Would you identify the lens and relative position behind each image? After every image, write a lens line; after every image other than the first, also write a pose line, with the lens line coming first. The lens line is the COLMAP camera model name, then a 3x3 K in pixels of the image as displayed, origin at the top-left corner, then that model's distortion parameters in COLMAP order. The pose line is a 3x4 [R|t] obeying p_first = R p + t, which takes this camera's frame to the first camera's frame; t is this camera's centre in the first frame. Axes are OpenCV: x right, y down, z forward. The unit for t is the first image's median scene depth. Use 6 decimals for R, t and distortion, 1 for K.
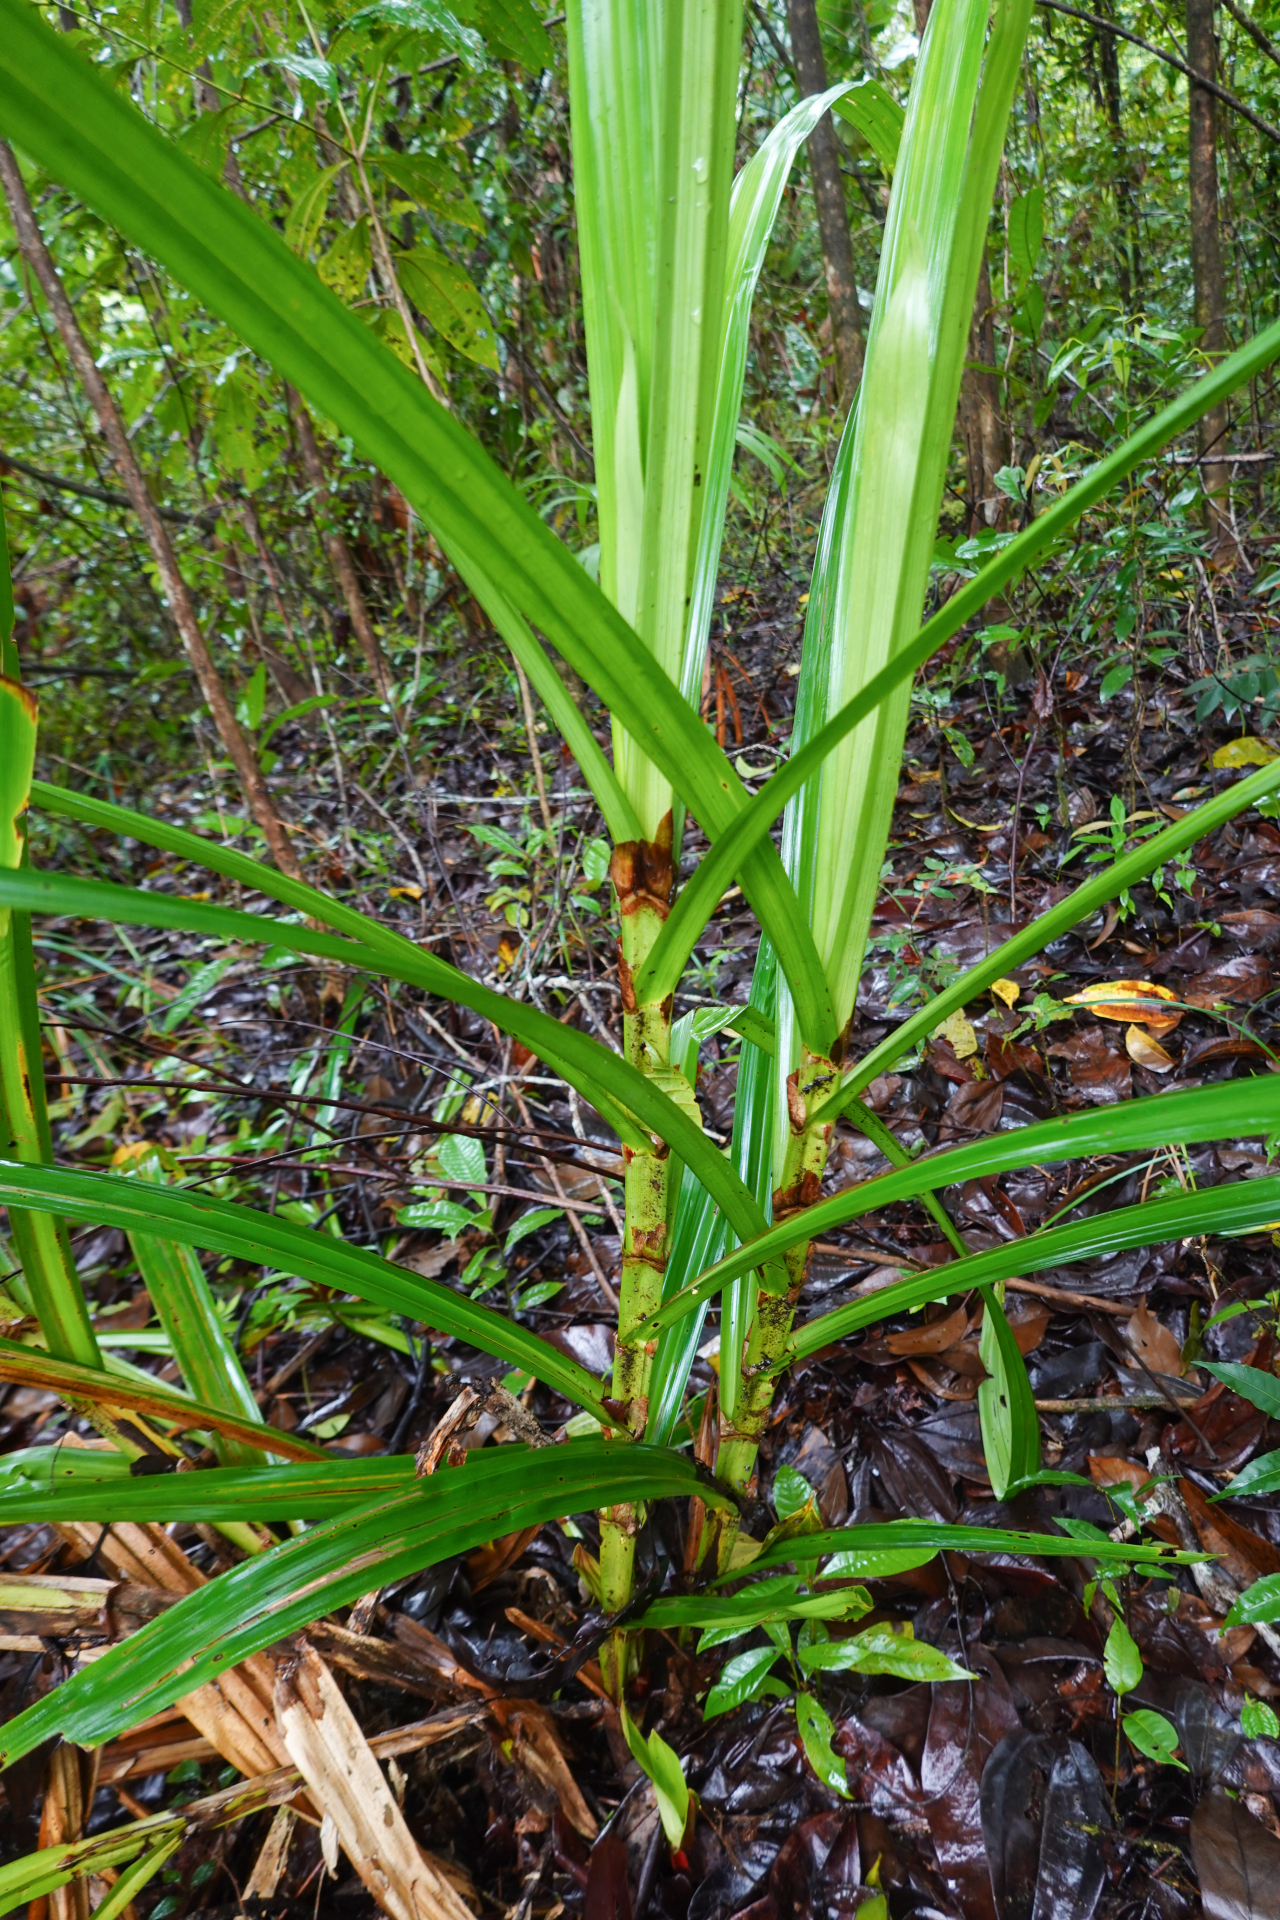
lens RADIAL K [[1282.3, 0, 640.0], [0, 1282.3, 960.0], [0, 0, 1]] dist [0.005457, 0.002114]
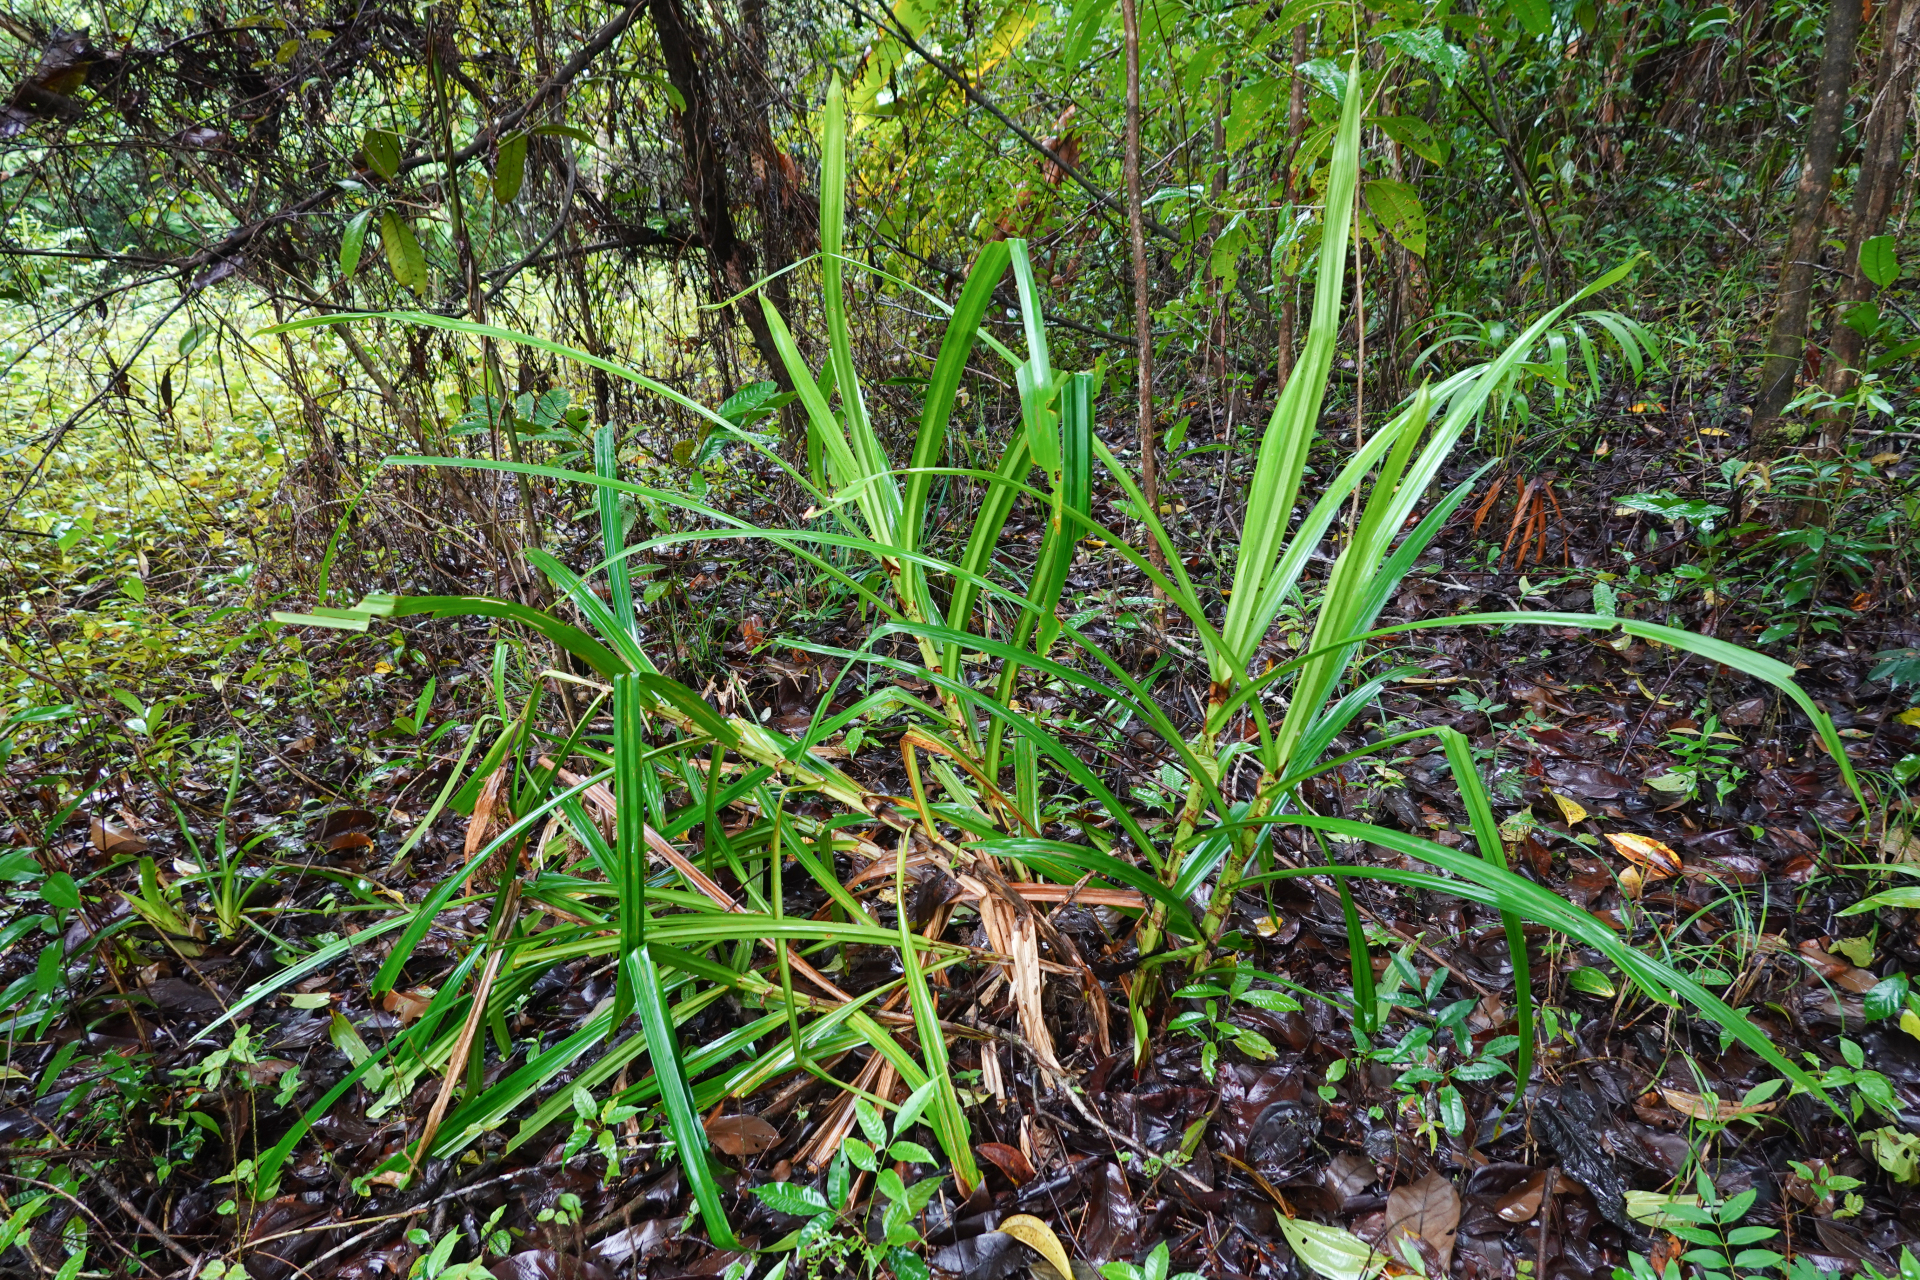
lens RADIAL K [[1282.3, 0, 960.0], [0, 1282.3, 640.0], [0, 0, 1]] dist [0.005457, 0.002114]
pose [[0.859223, 0.336499, -0.385362, 0.430081], [-0.320422, 0.941167, 0.107400, -0.224798], [0.398831, 0.031198, 0.916494, -1.447626]]
